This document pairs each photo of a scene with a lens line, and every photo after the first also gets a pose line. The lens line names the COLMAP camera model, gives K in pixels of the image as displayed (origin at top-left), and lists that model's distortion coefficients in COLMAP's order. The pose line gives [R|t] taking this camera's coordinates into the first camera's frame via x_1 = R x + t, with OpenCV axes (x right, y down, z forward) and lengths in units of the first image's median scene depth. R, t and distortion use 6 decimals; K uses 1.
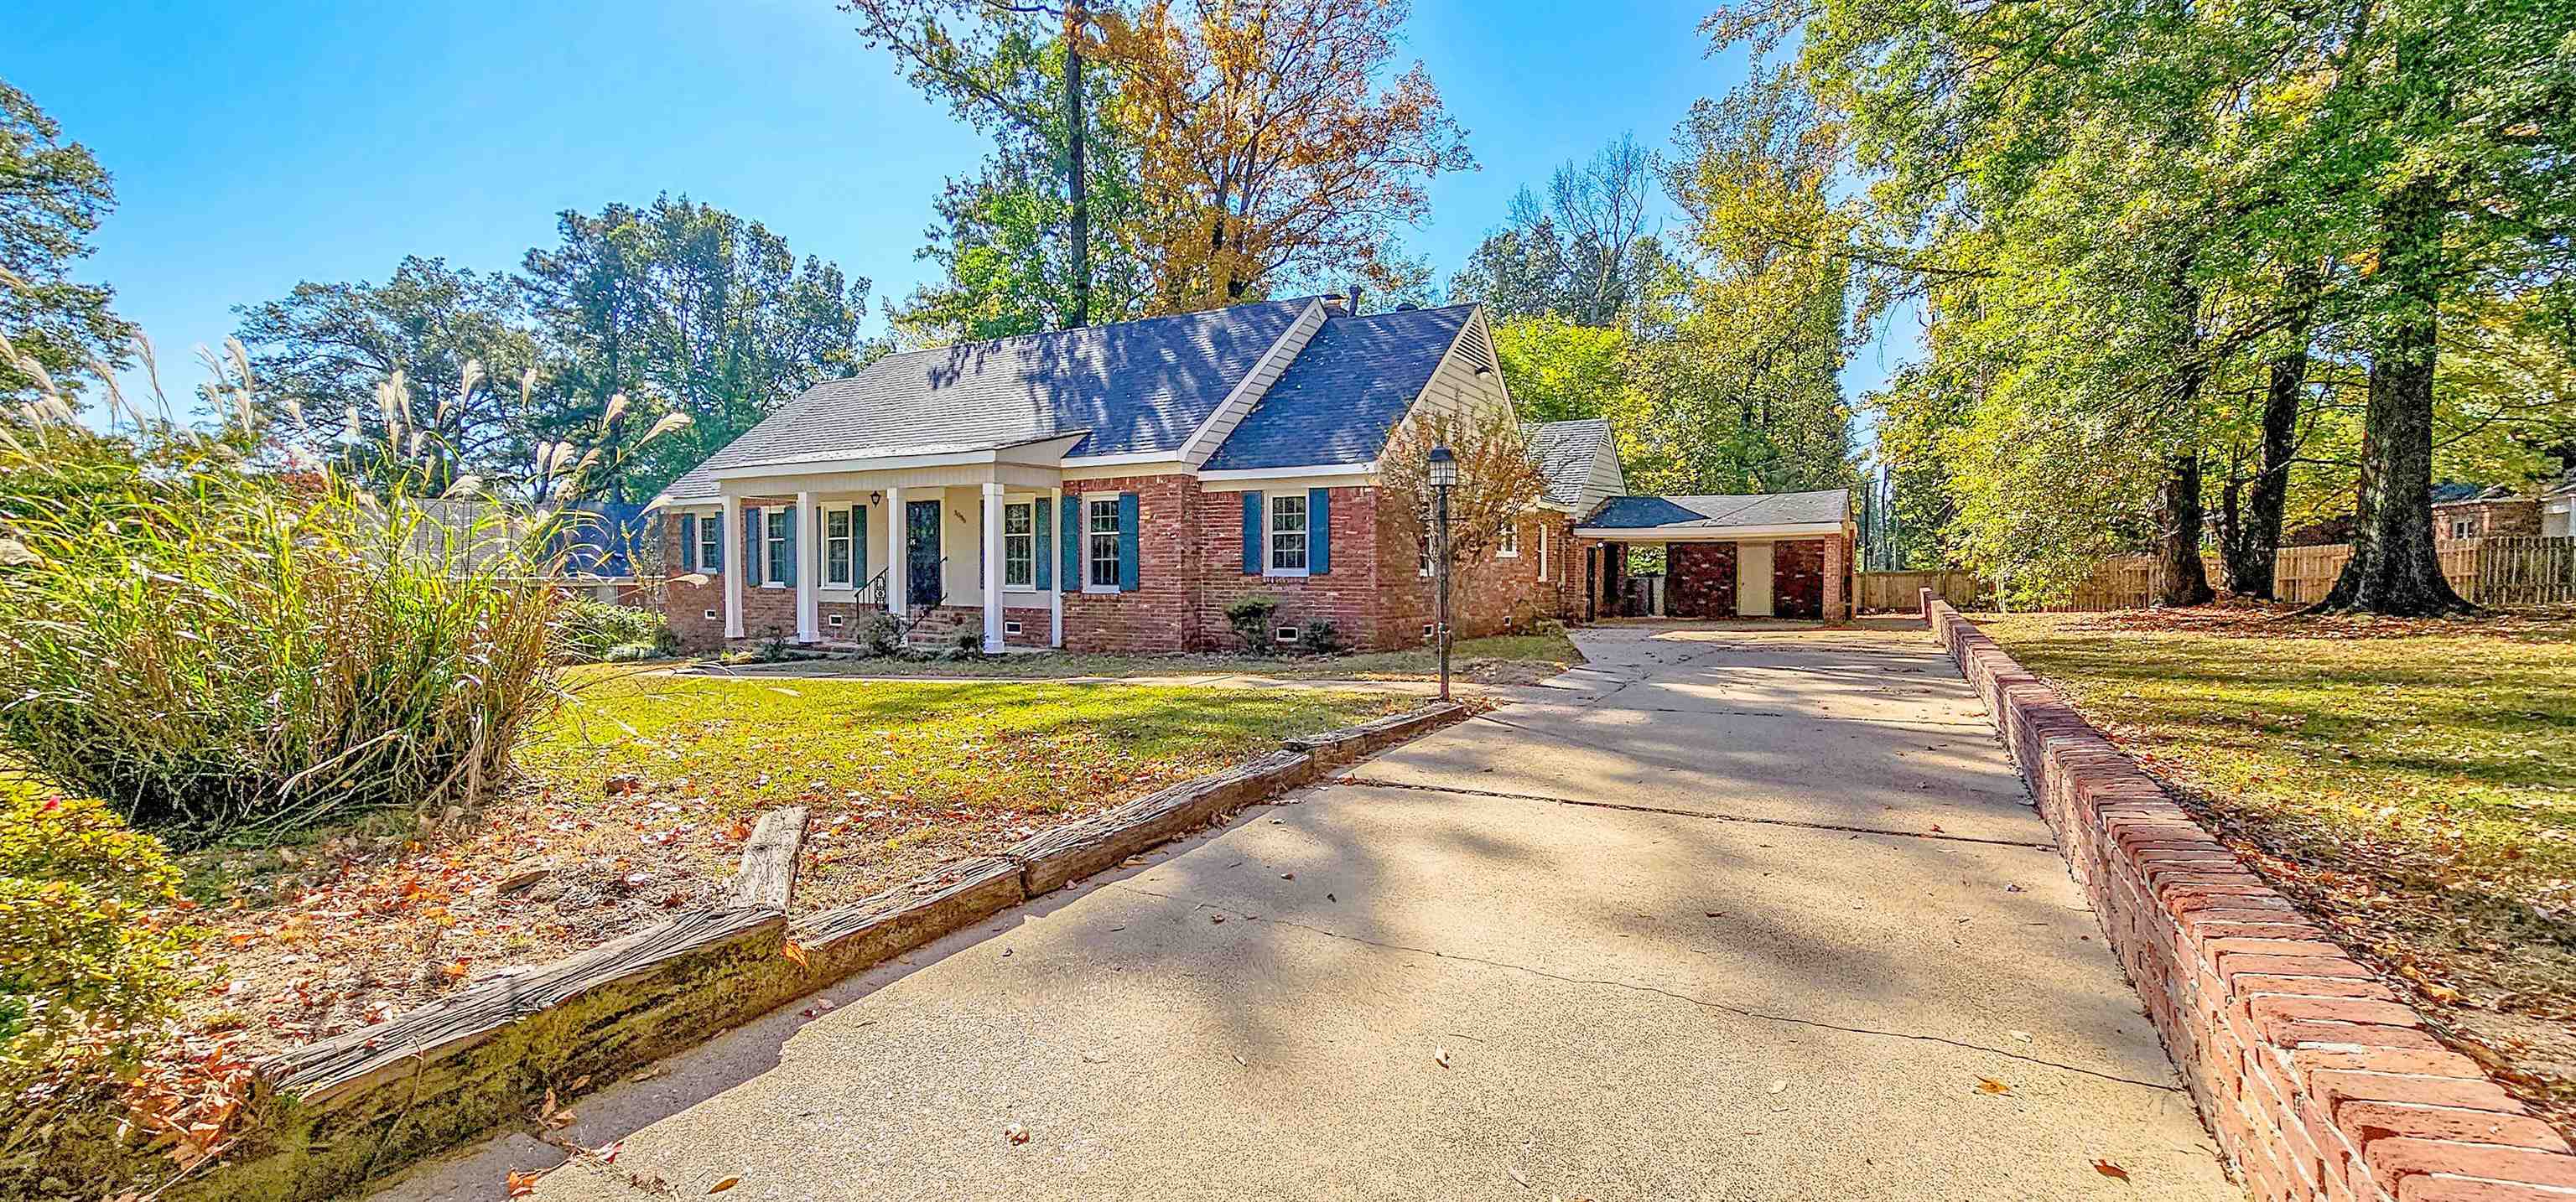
lens RADIAL K [[1076.4, 0, 1286.4], [0, 1076.4, 610.2], [0, 0, 1]] dist [-0.002778, -0.000038]
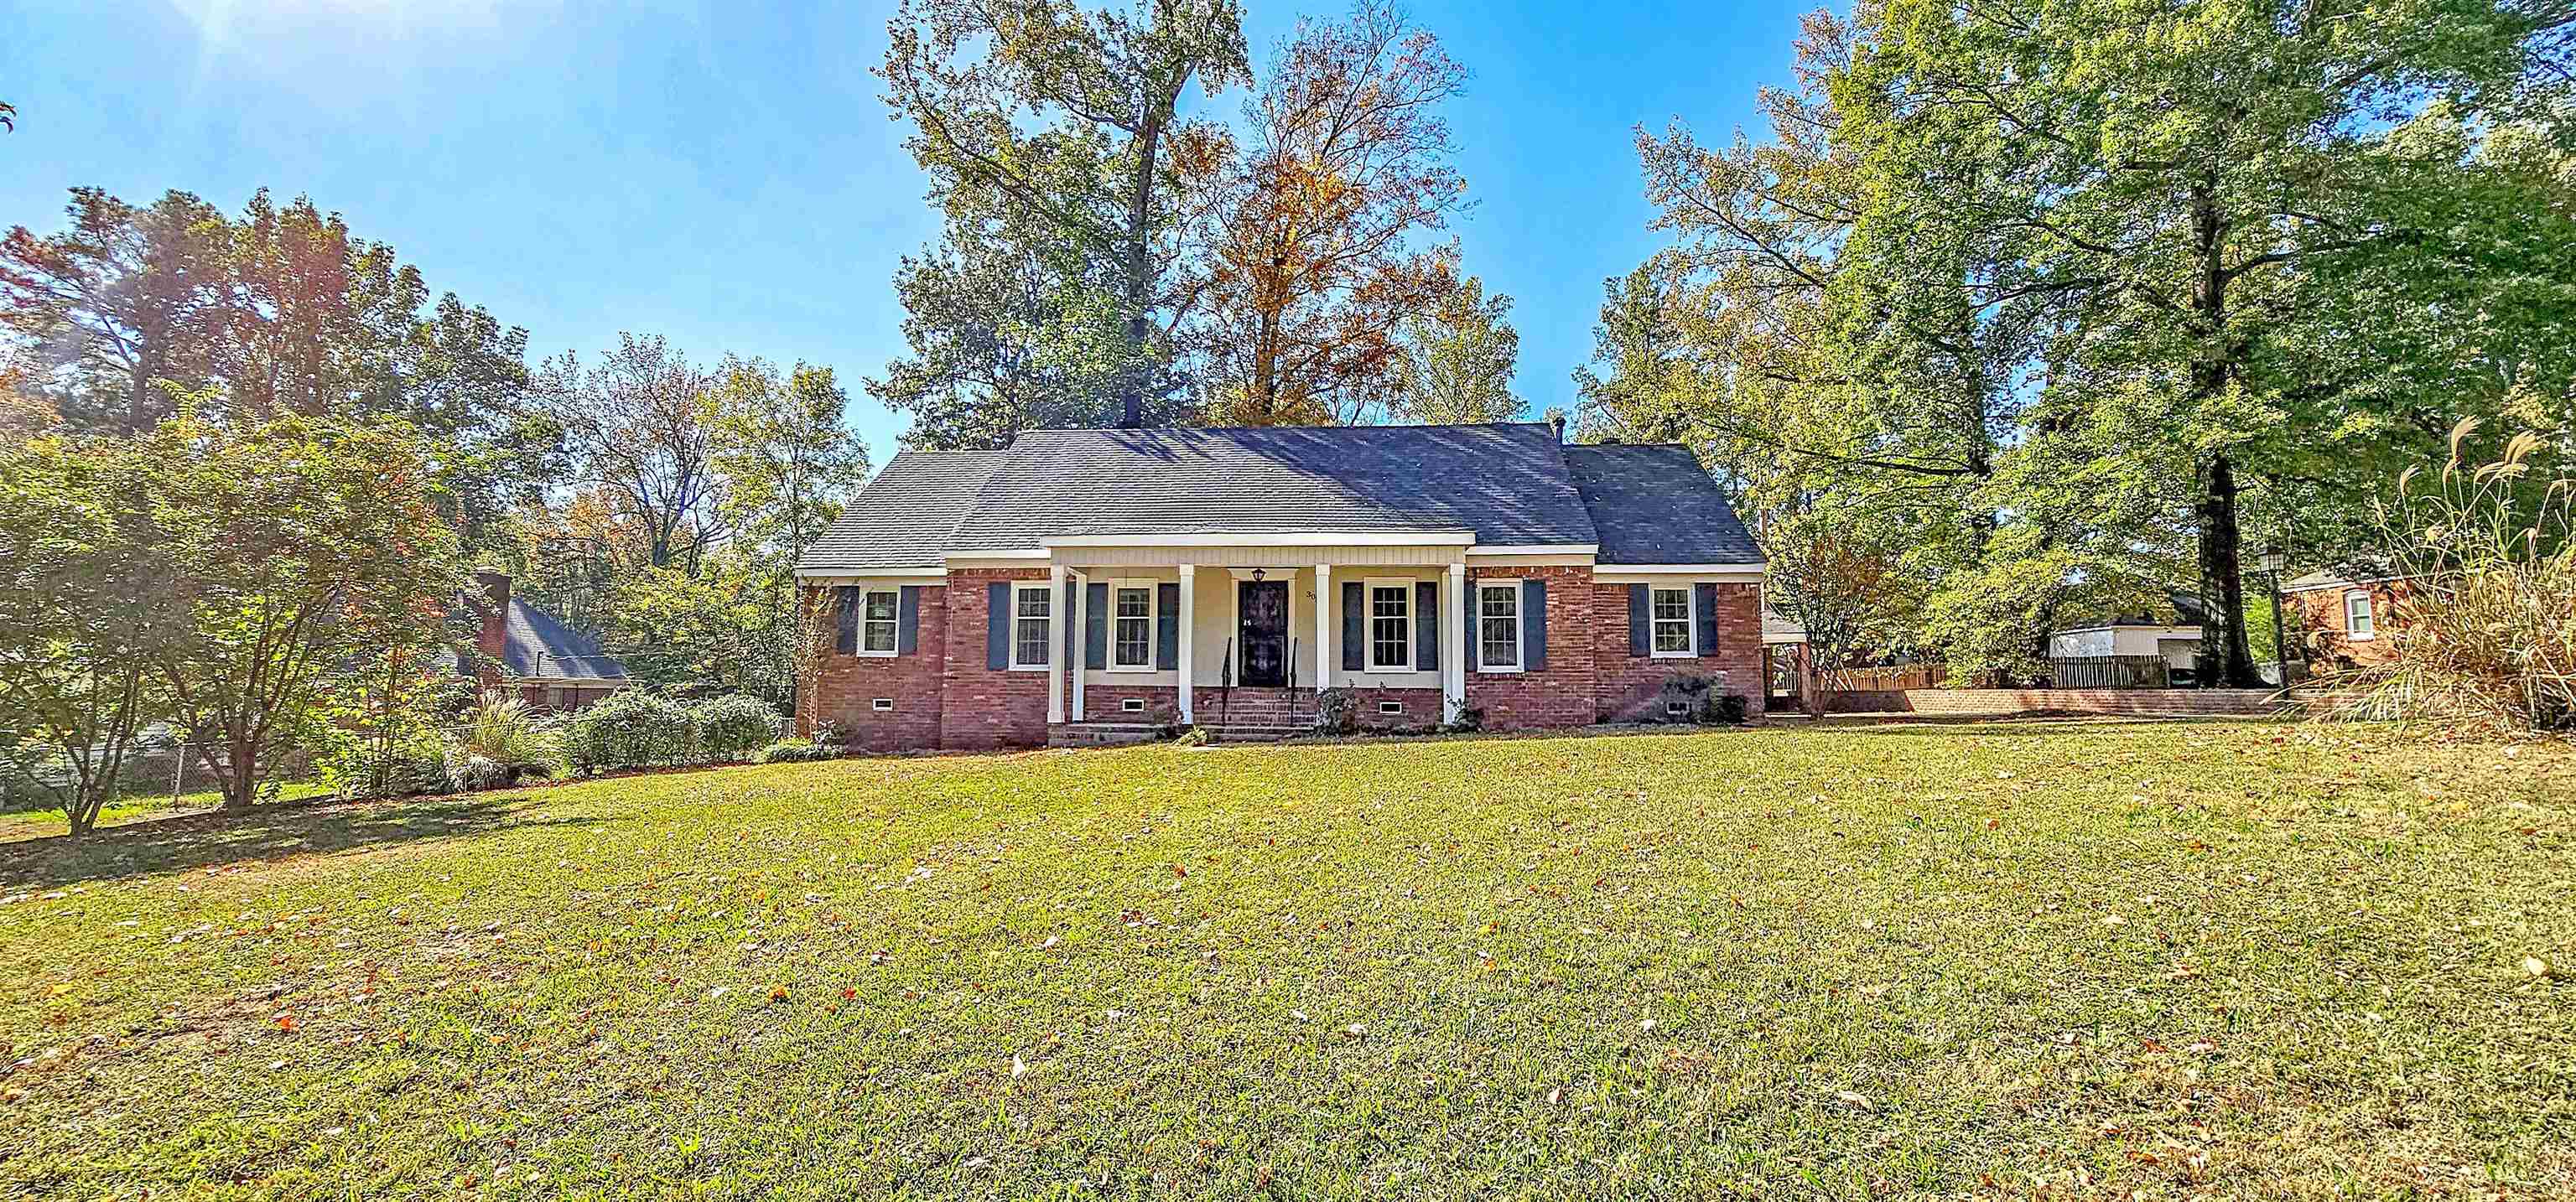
lens RADIAL K [[1076.4, 0, 1286.2], [0, 1076.4, 595.4], [0, 0, 1]] dist [-0.002778, -0.000038]
pose [[0.917584, 0.039676, 0.395558, -0.753297], [0.010196, 0.992331, -0.123185, 0.035643], [-0.397412, 0.117065, 0.910143, 0.098808]]
